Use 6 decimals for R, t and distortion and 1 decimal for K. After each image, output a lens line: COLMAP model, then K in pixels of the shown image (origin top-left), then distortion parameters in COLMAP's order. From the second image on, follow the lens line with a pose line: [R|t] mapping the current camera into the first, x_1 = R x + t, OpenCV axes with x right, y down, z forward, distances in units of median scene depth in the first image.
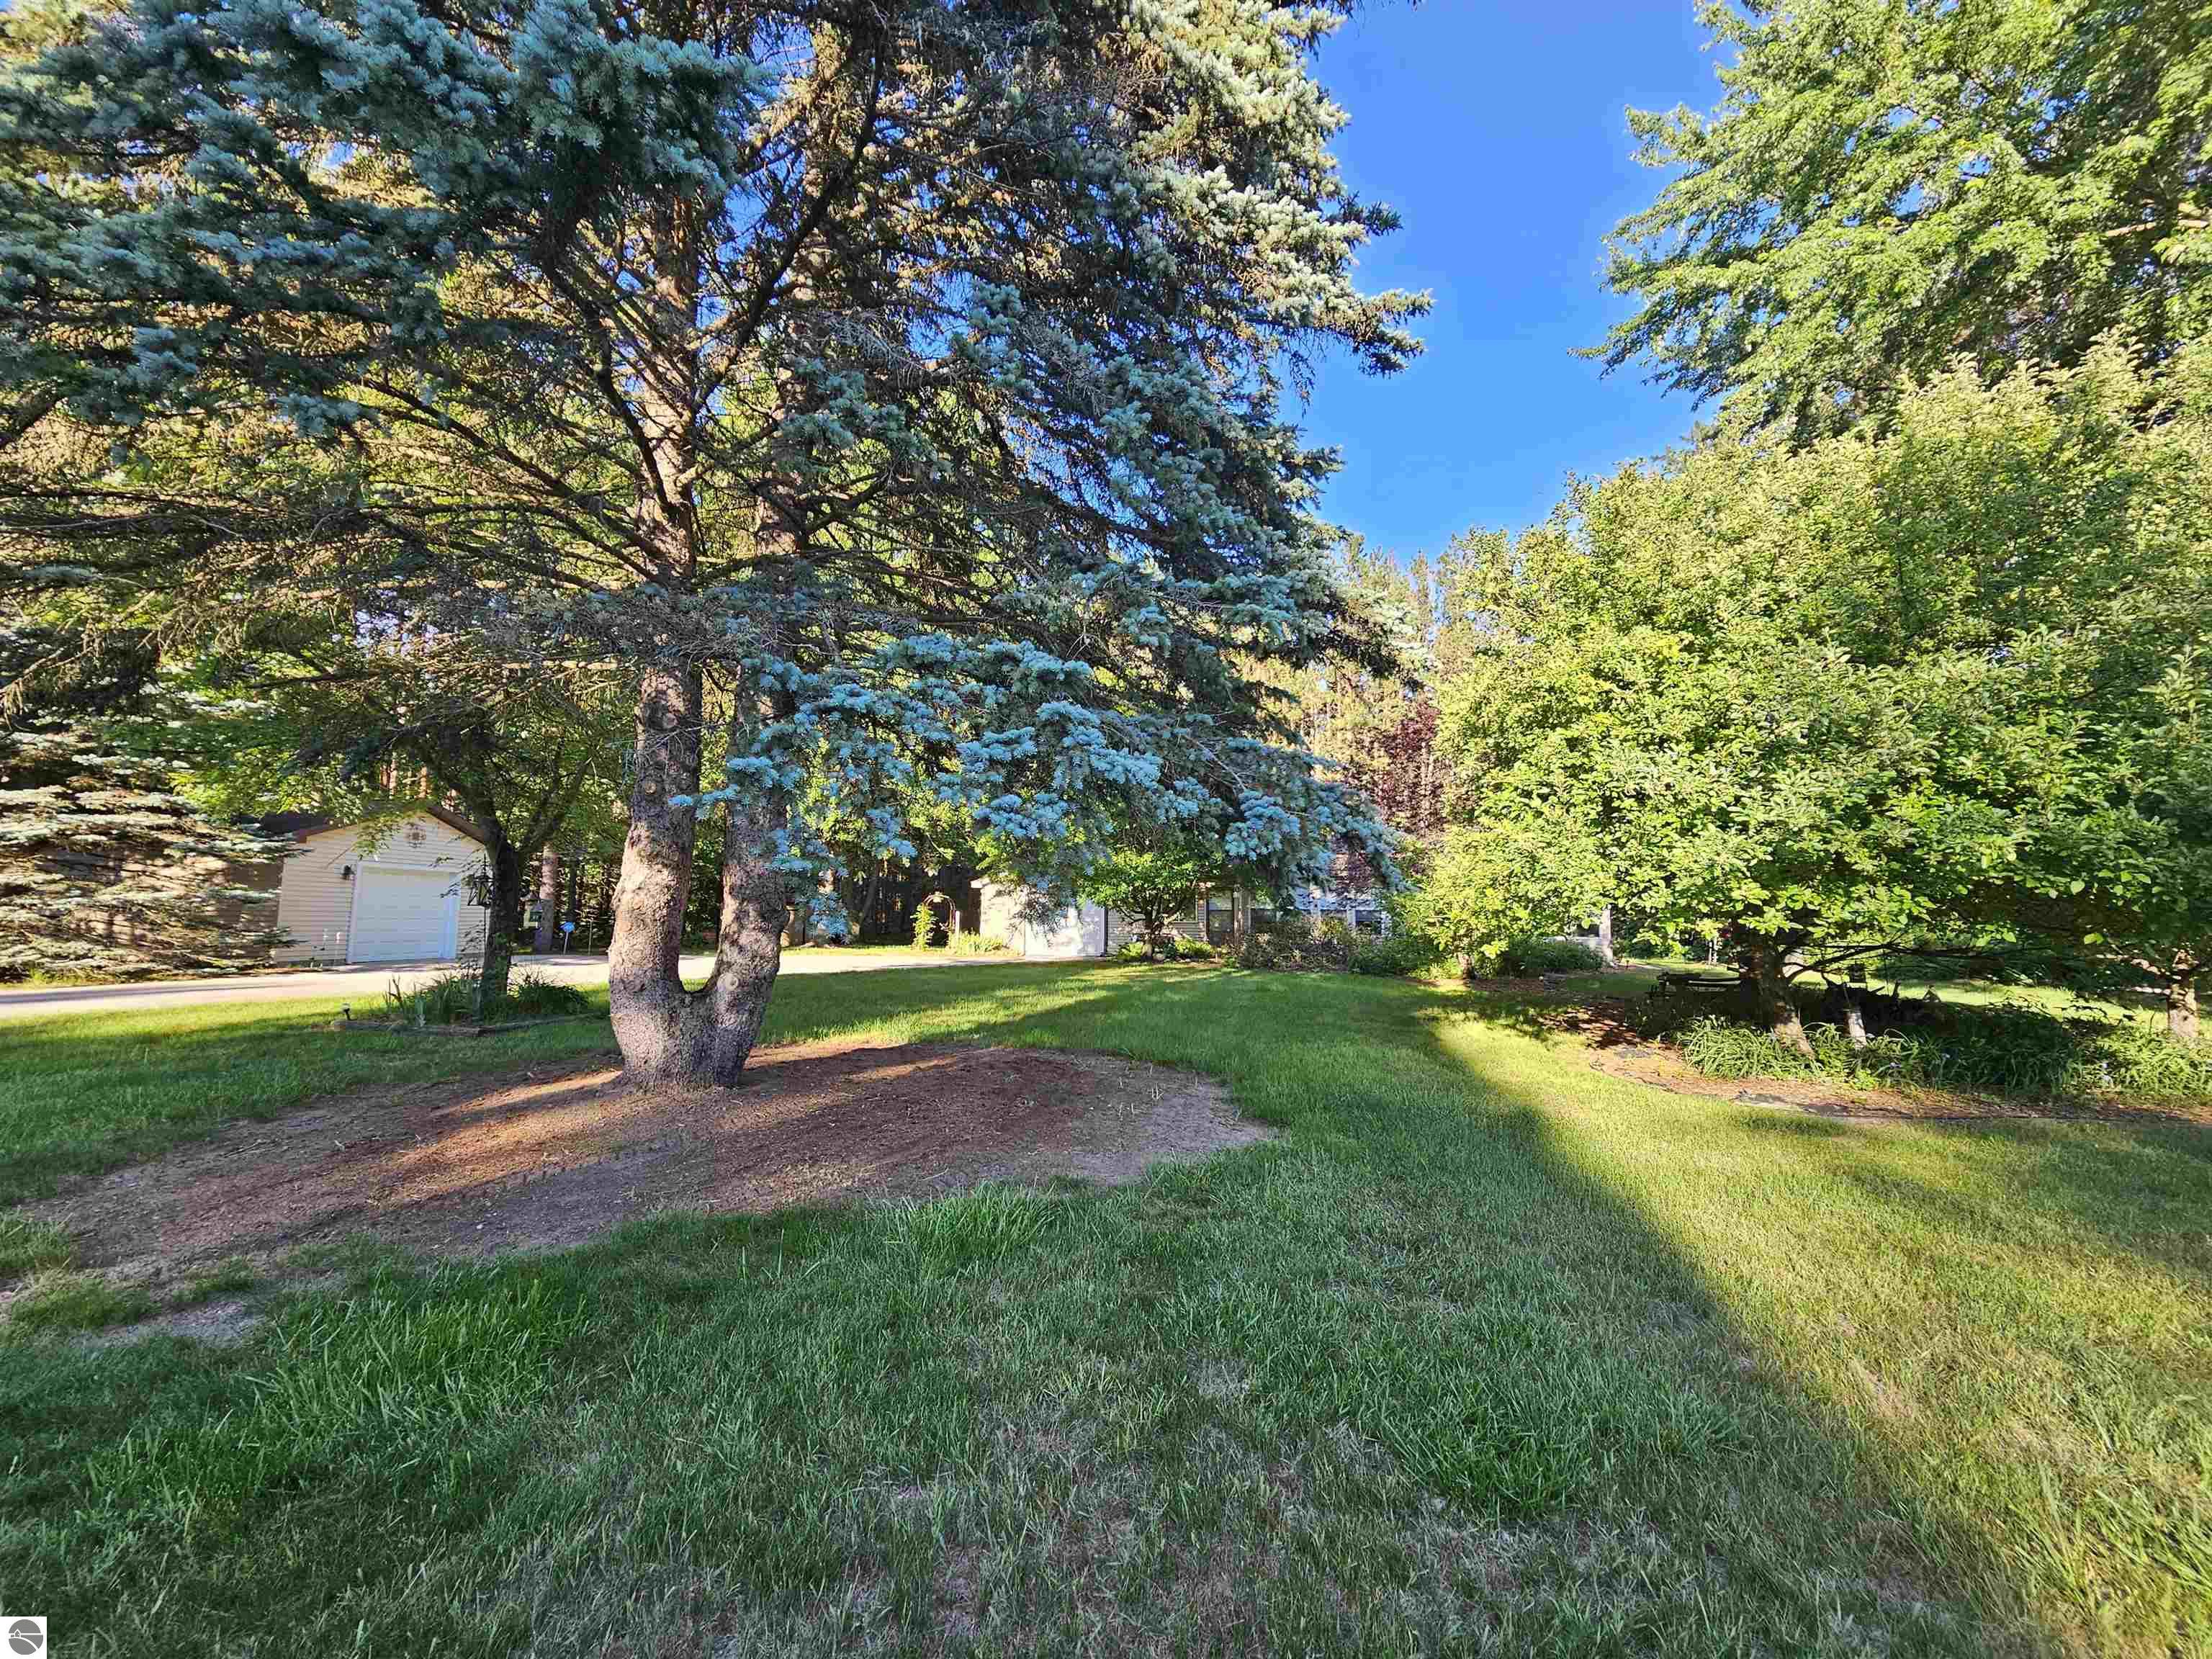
lens RADIAL K [[887.2, 0, 1099.1], [0, 887.2, 817.8], [0, 0, 1]] dist [-0.006646, 0.000025]
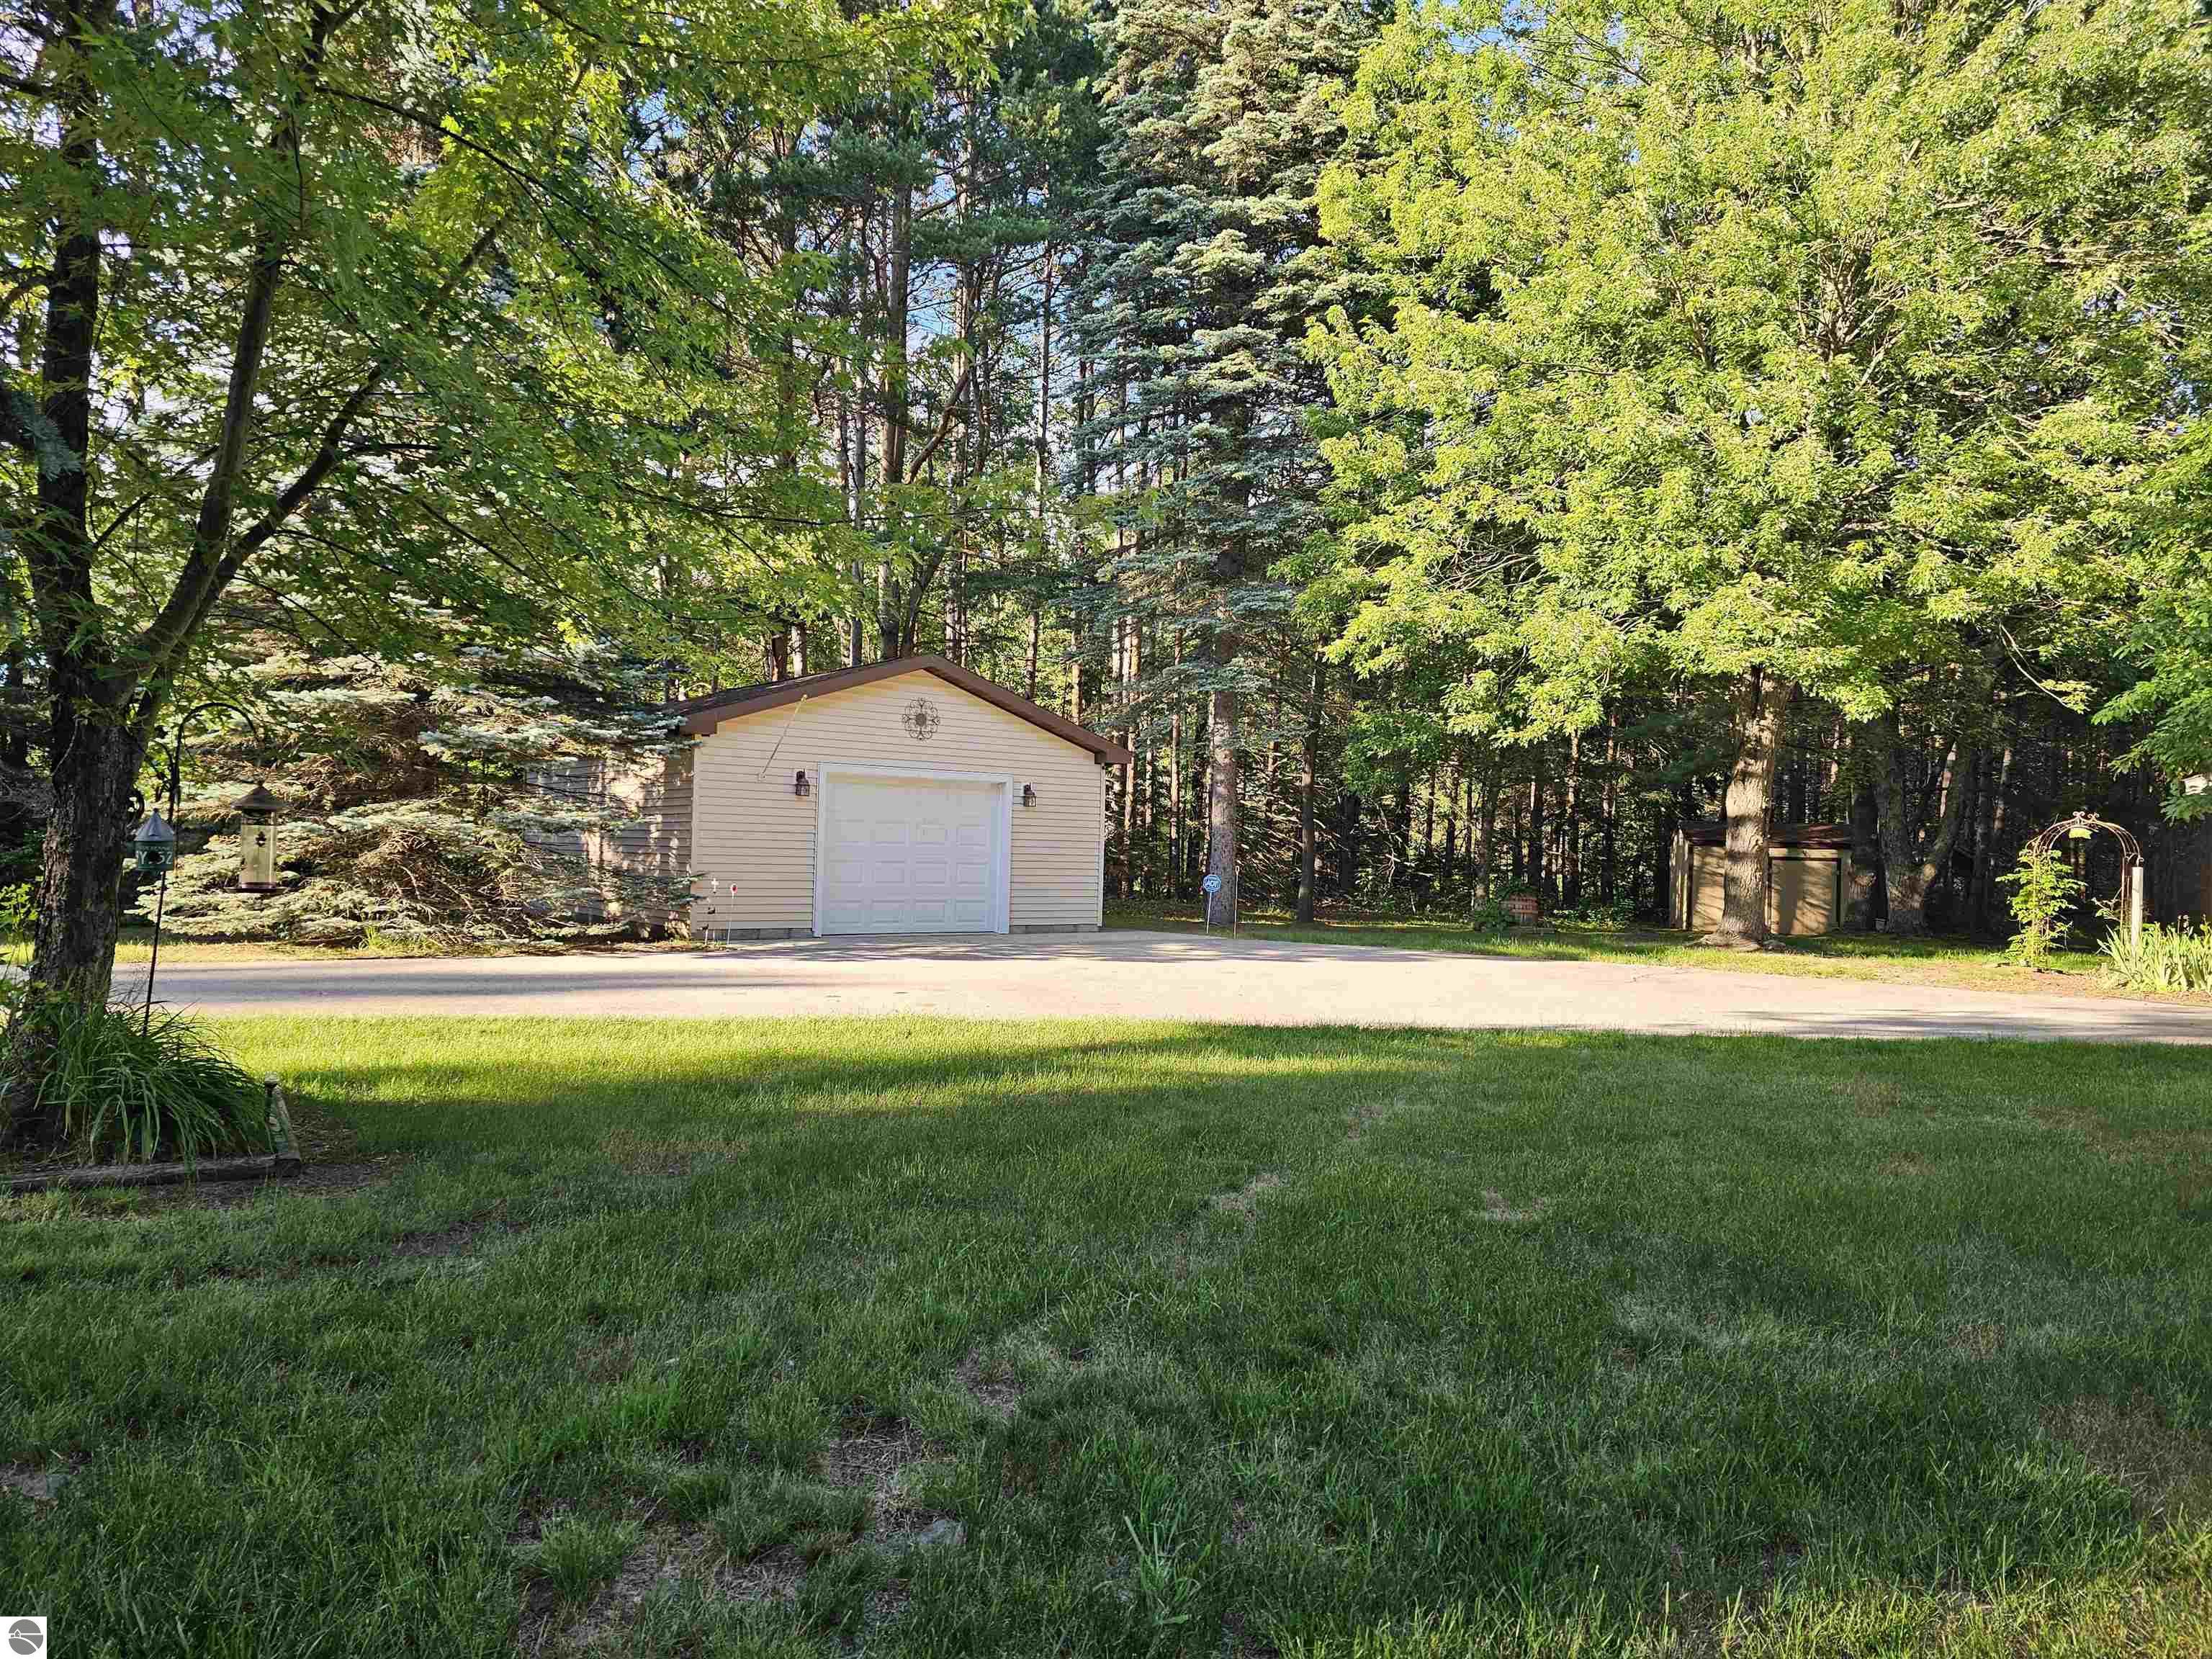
lens RADIAL K [[1471.6, 0, 1098.5], [0, 1471.6, 846.9], [0, 0, 1]] dist [0.039729, -0.031304]
pose [[0.664829, 0.005134, -0.746978, 0.006823], [0.065556, 0.995717, 0.065191, 0.034902], [0.744114, -0.092310, 0.661645, 0.323207]]
